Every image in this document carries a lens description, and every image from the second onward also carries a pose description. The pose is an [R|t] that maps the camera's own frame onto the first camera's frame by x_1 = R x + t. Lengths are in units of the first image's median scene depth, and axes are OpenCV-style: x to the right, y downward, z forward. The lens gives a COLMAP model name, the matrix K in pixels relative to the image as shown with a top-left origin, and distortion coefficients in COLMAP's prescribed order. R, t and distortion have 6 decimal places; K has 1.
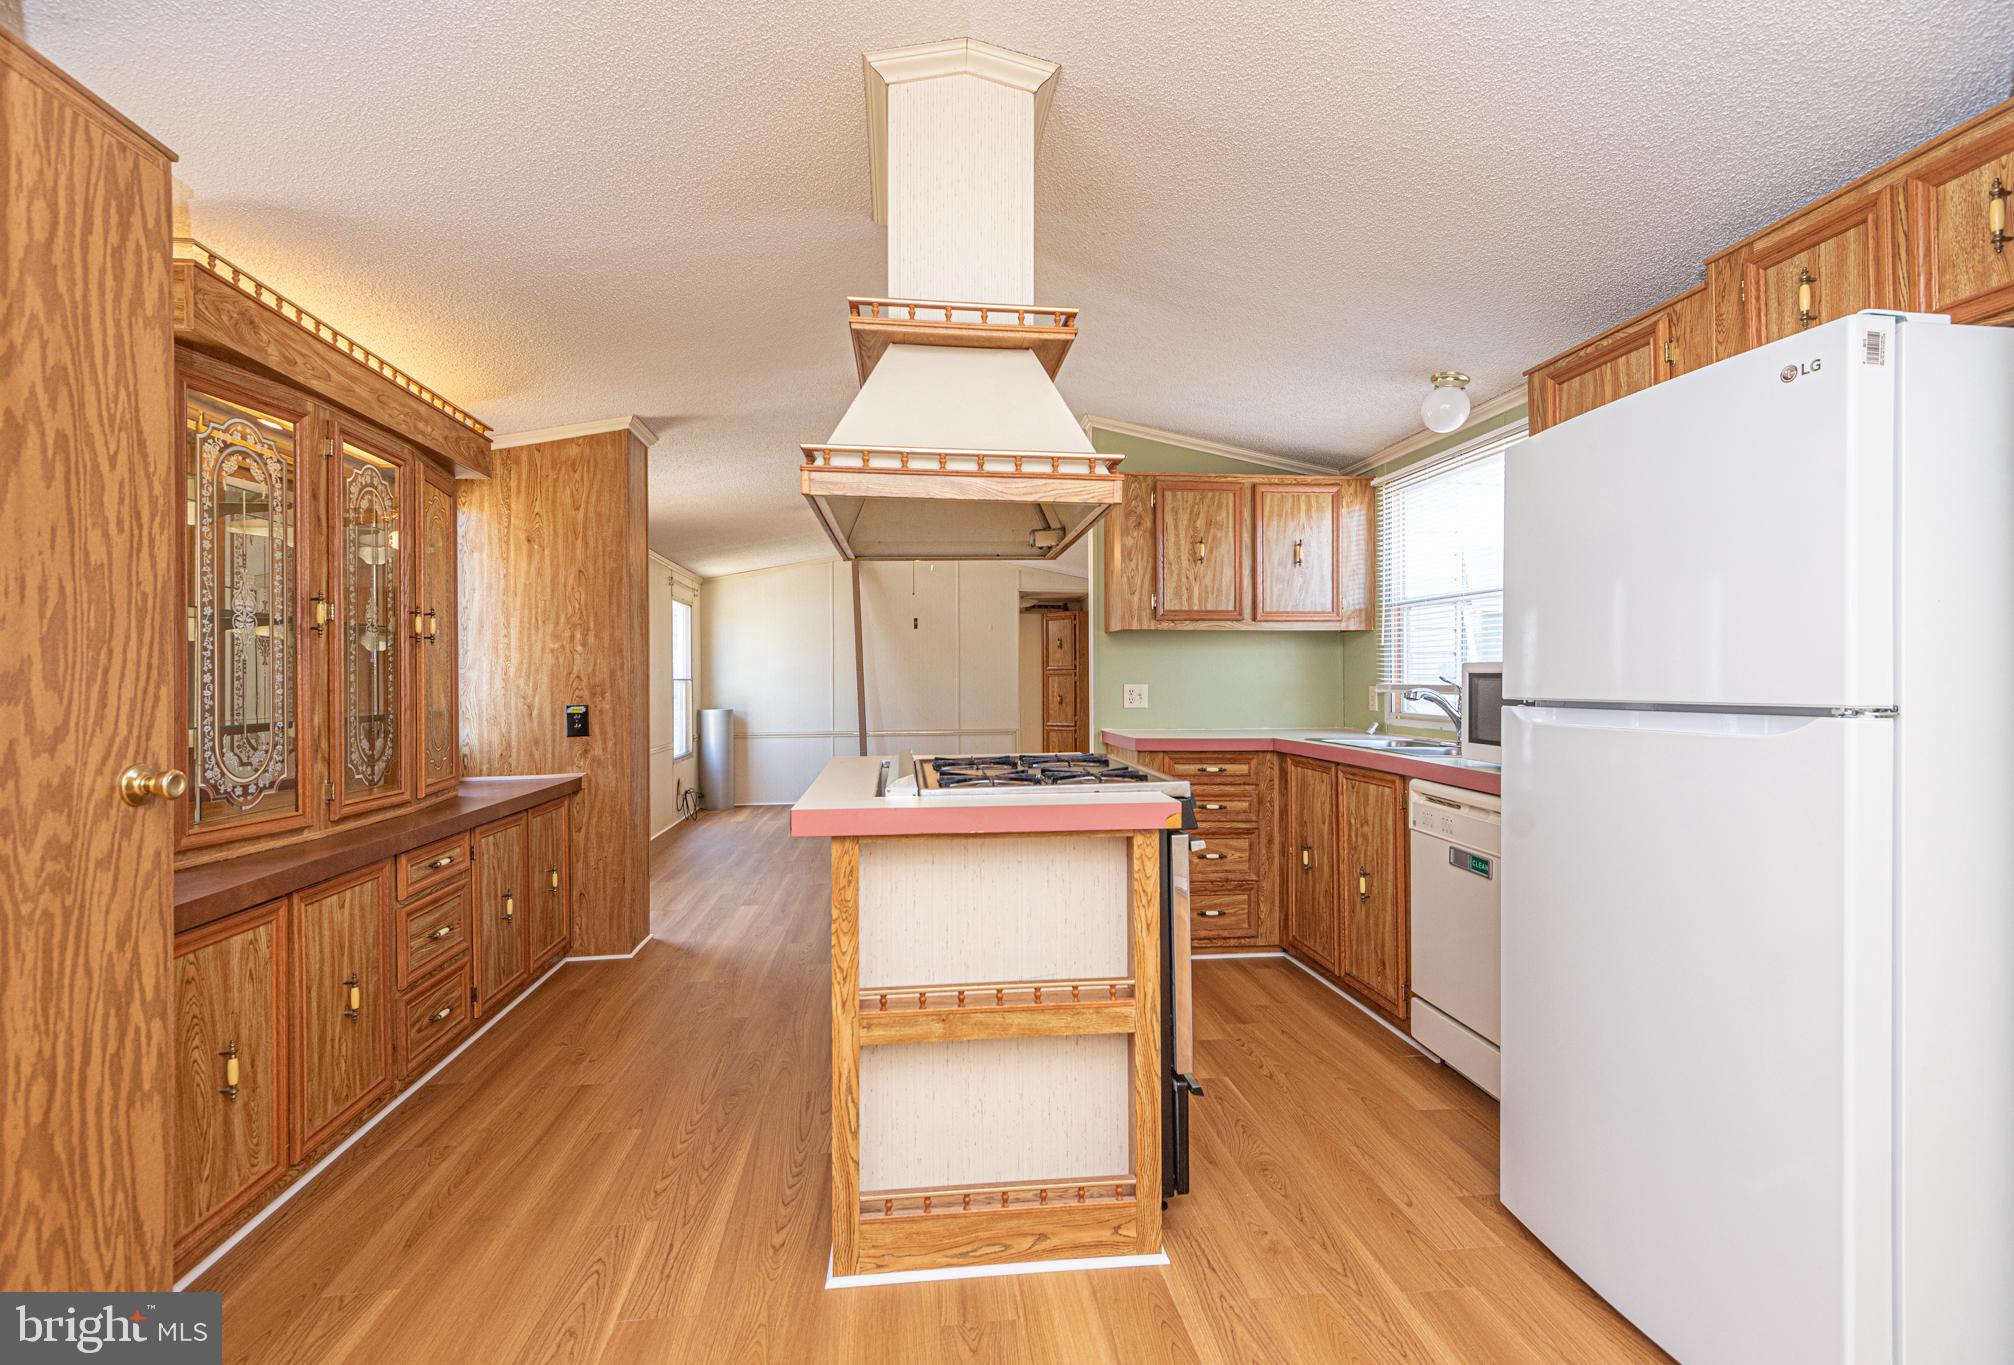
lens RADIAL K [[974.7, 0, 1014.5], [0, 974.7, 674.3], [0, 0, 1]] dist [0.037494, -0.017338]
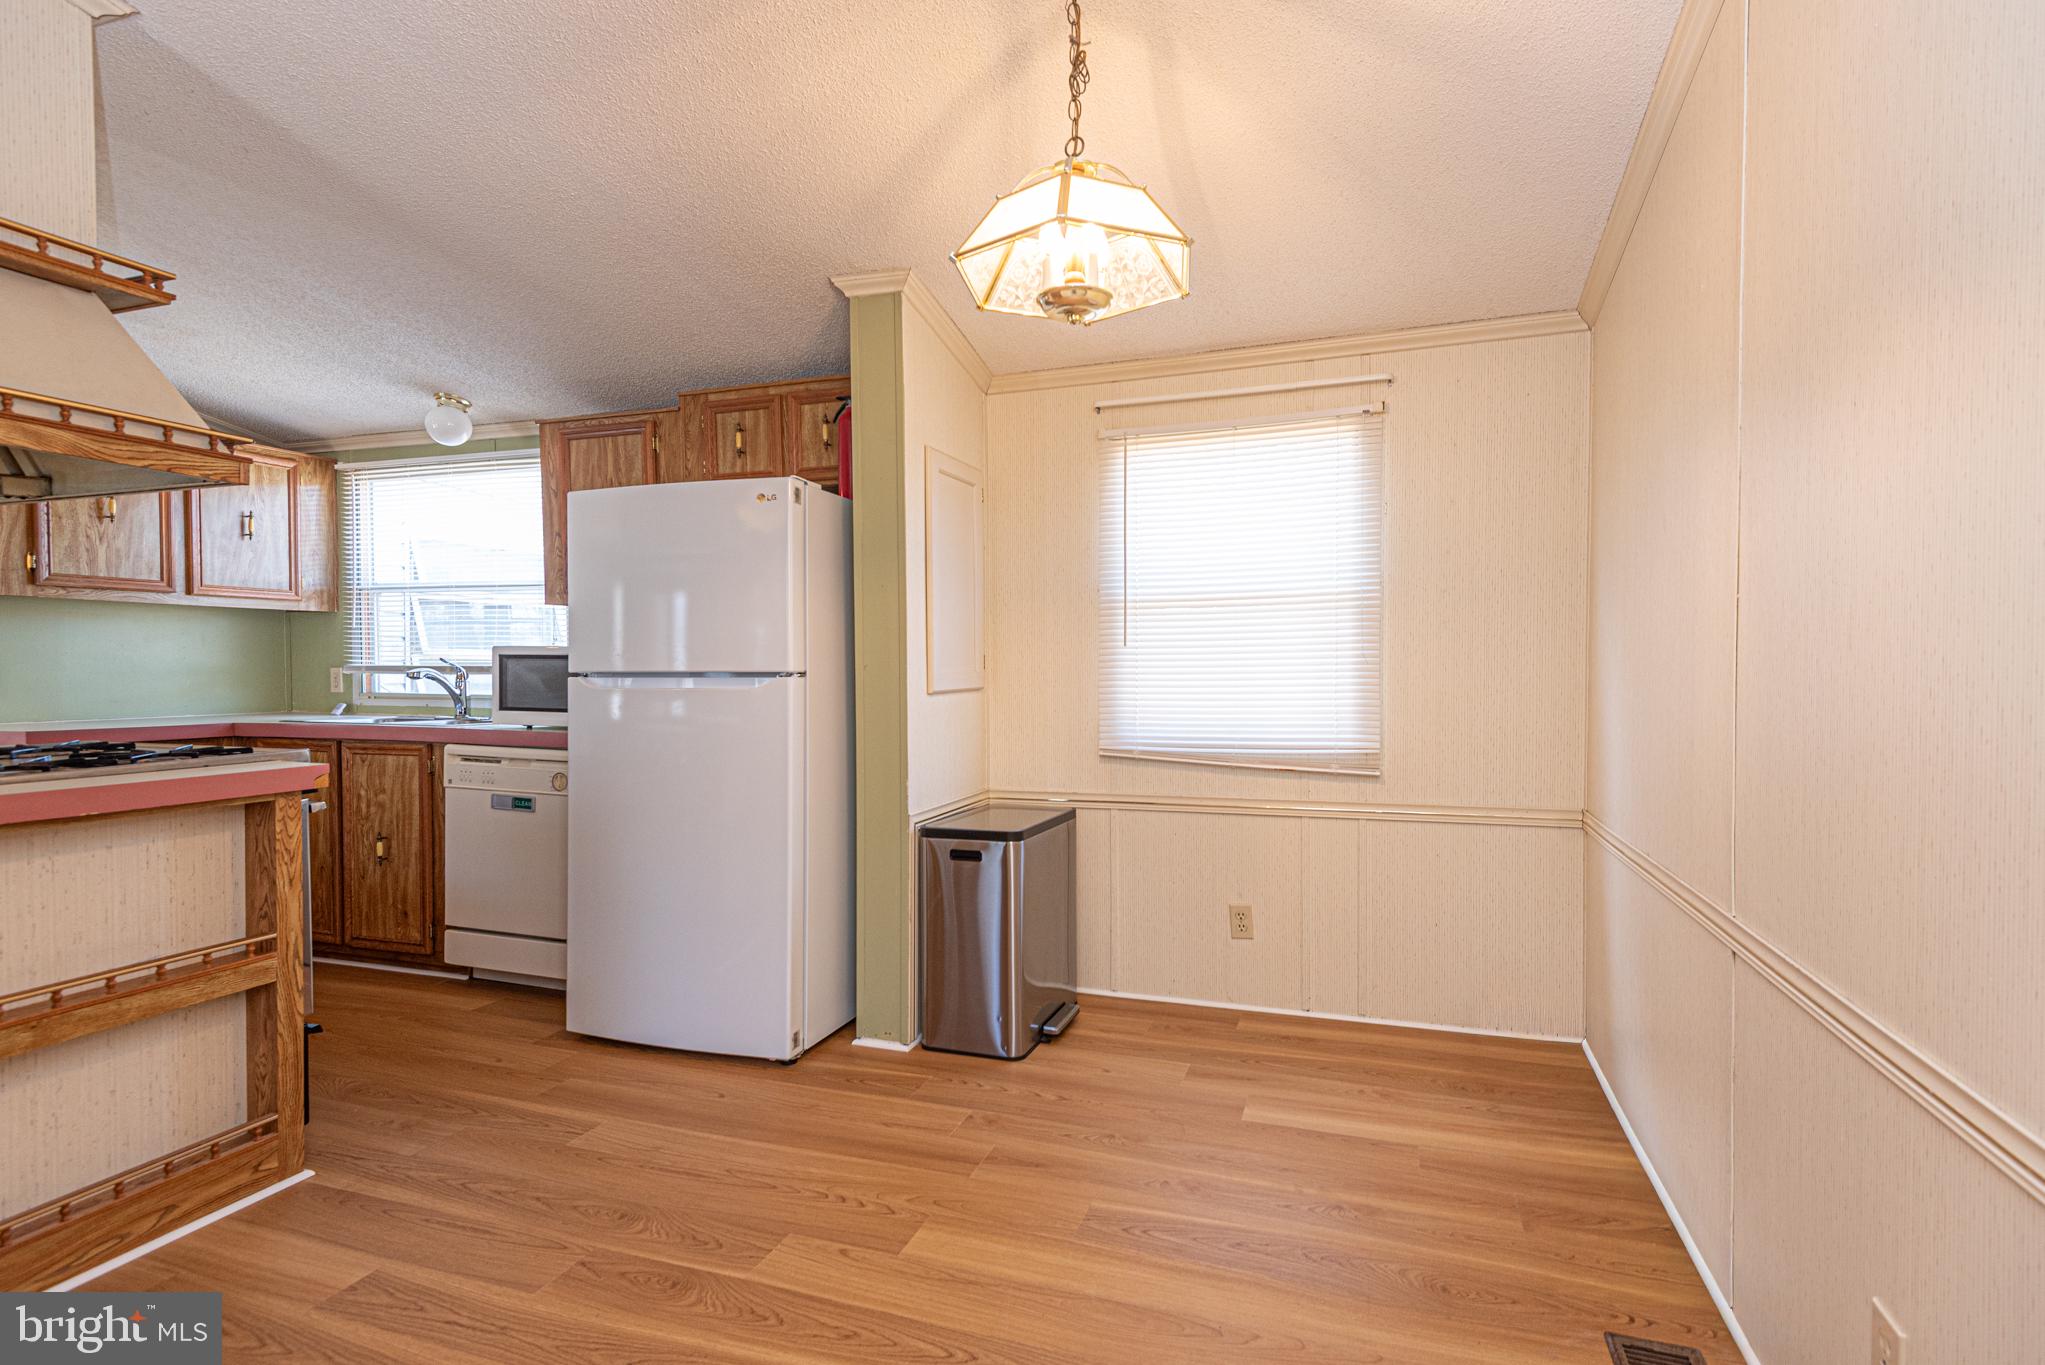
lens RADIAL K [[946.0, 0, 1095.7], [0, 946.0, 682.5], [0, 0, 1]] dist [0.024967, -0.000502]
pose [[0.405782, -0.013251, 0.913874, -0.433281], [-0.005278, 0.999844, 0.016841, 0.012587], [-0.913955, -0.011657, 0.405649, -0.228403]]
